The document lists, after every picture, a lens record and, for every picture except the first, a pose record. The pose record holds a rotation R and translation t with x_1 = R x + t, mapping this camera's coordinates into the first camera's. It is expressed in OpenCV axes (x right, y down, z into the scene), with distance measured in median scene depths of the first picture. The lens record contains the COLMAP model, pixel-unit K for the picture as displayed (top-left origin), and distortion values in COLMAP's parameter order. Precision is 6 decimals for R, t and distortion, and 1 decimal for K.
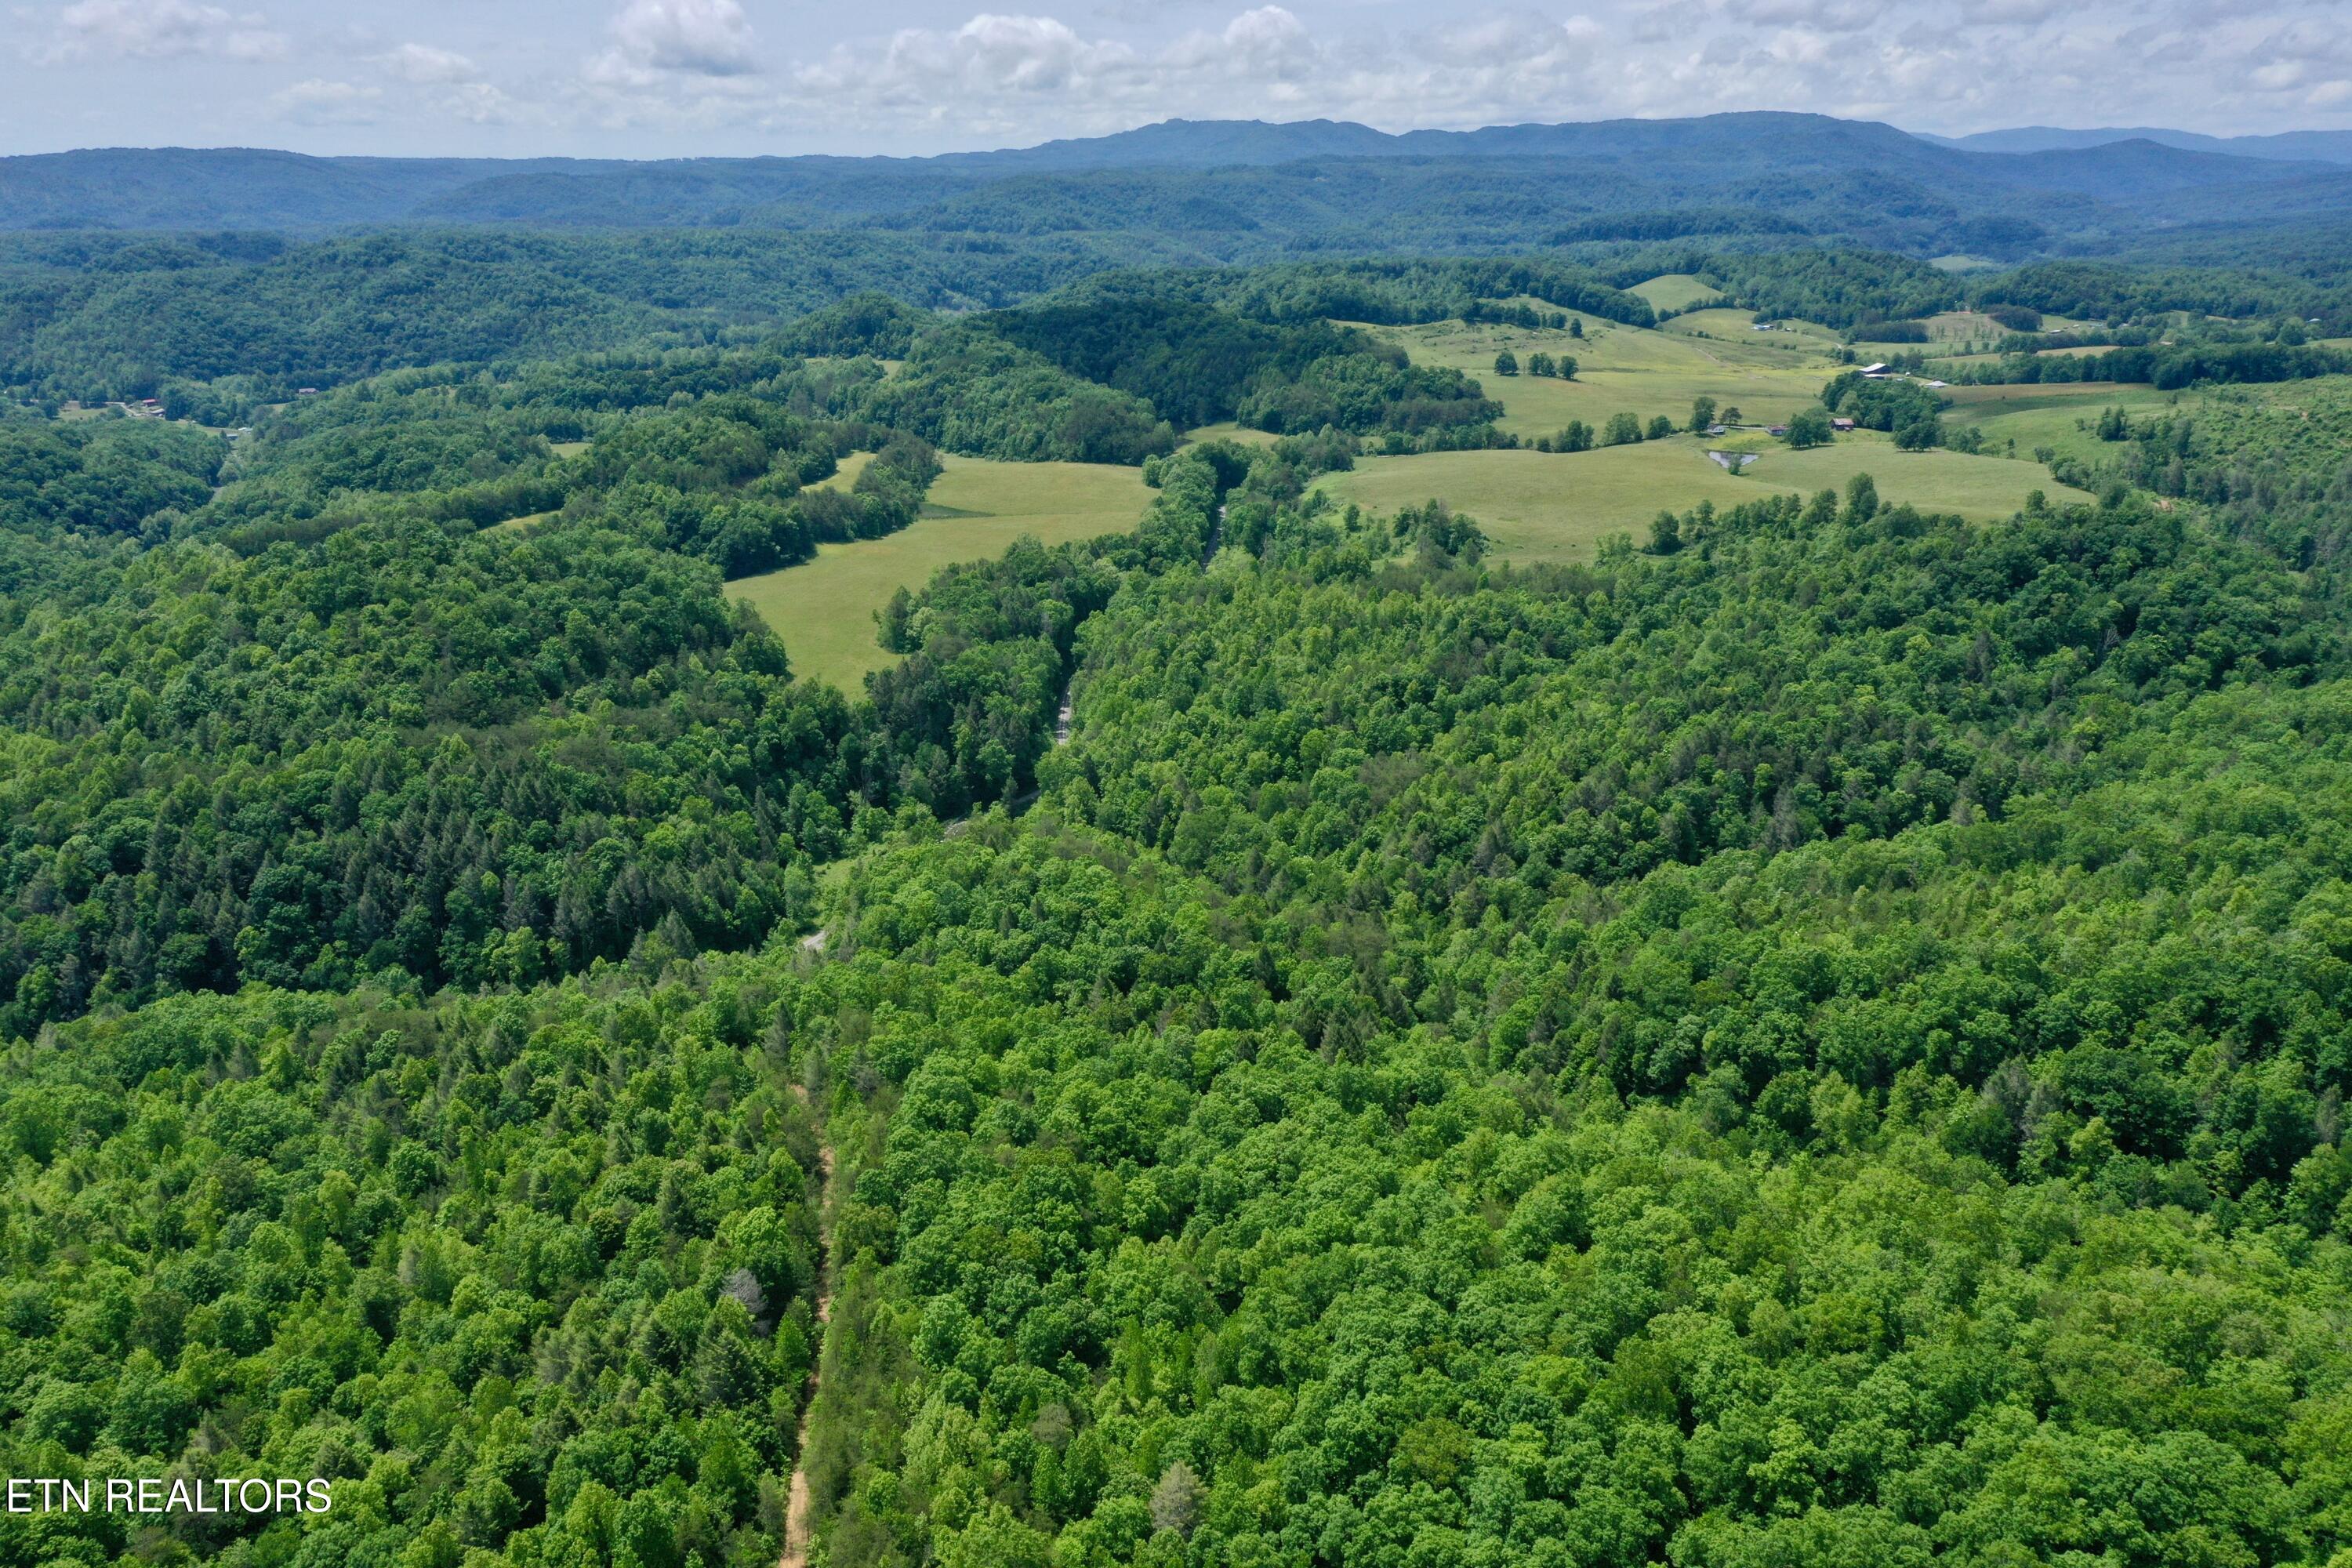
lens RADIAL K [[1879.8, 0, 1178.4], [0, 1879.8, 779.4], [0, 0, 1]] dist [-0.005390, 0.009462]
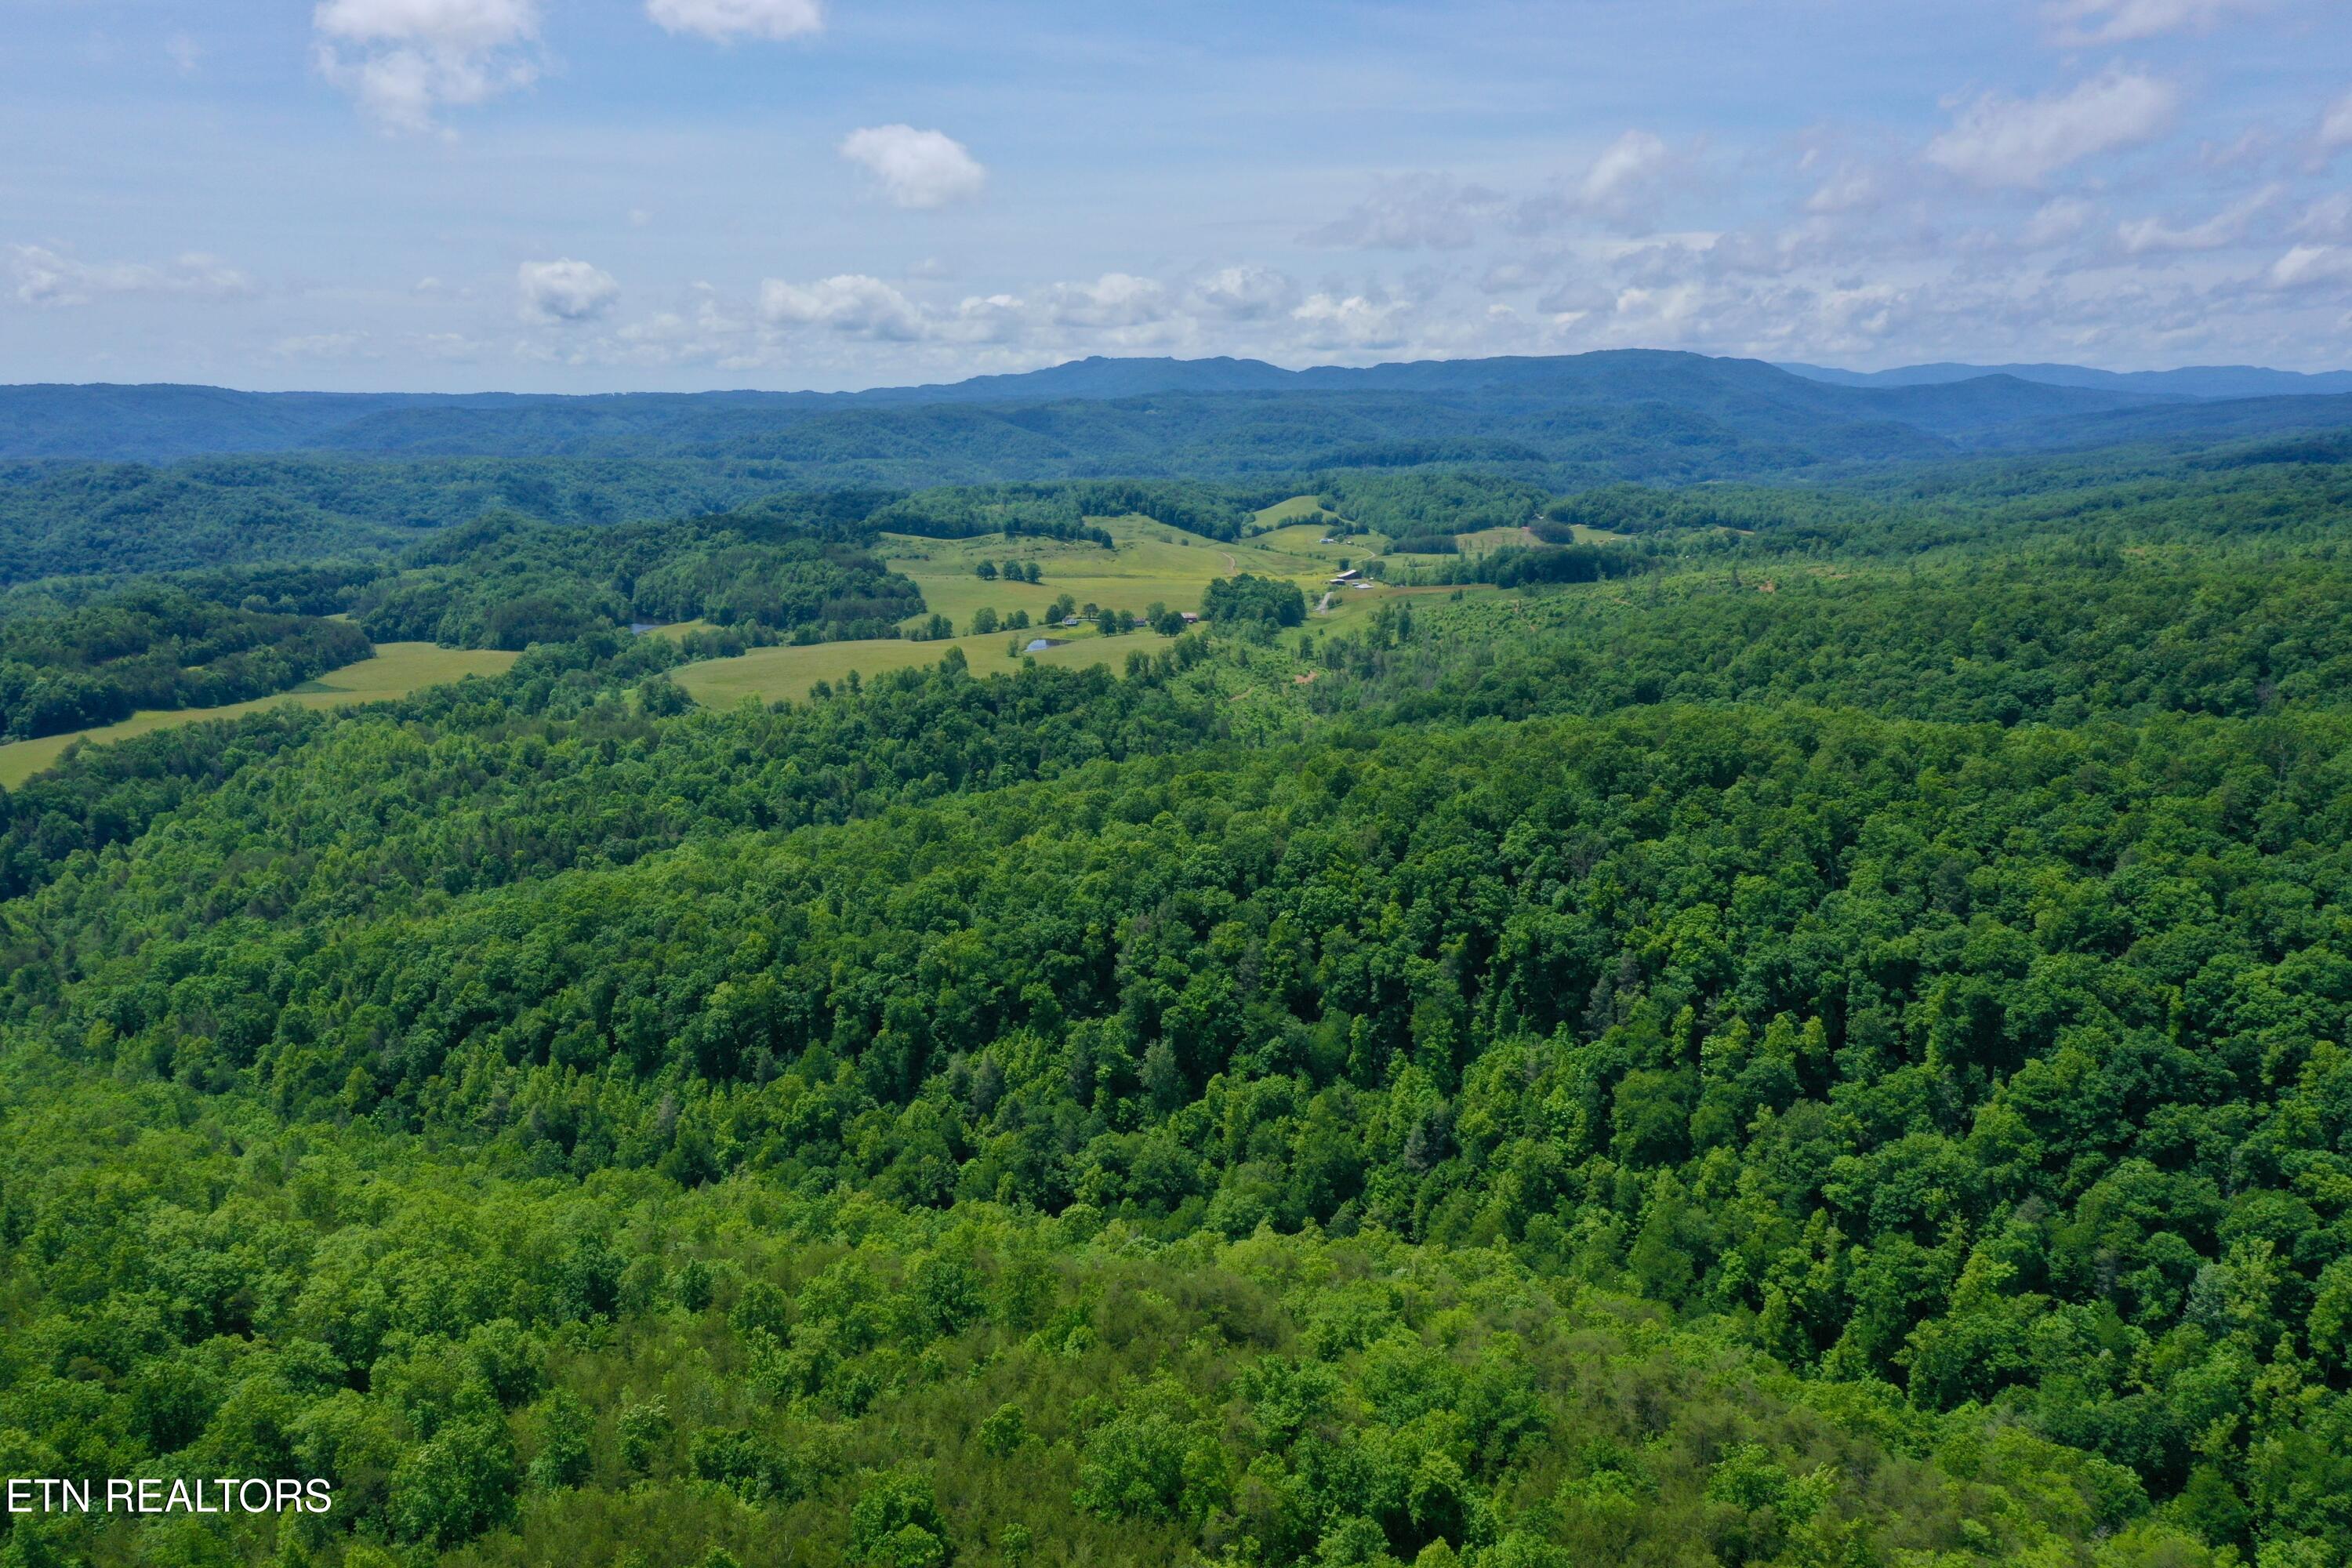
lens RADIAL K [[1879.8, 0, 1173.6], [0, 1879.8, 787.0], [0, 0, 1]] dist [-0.005390, 0.009462]
pose [[0.999991, -0.001572, 0.003920, 0.204792], [0.002001, 0.993709, -0.111975, 0.025750], [-0.003719, 0.111982, 0.993703, -0.079297]]
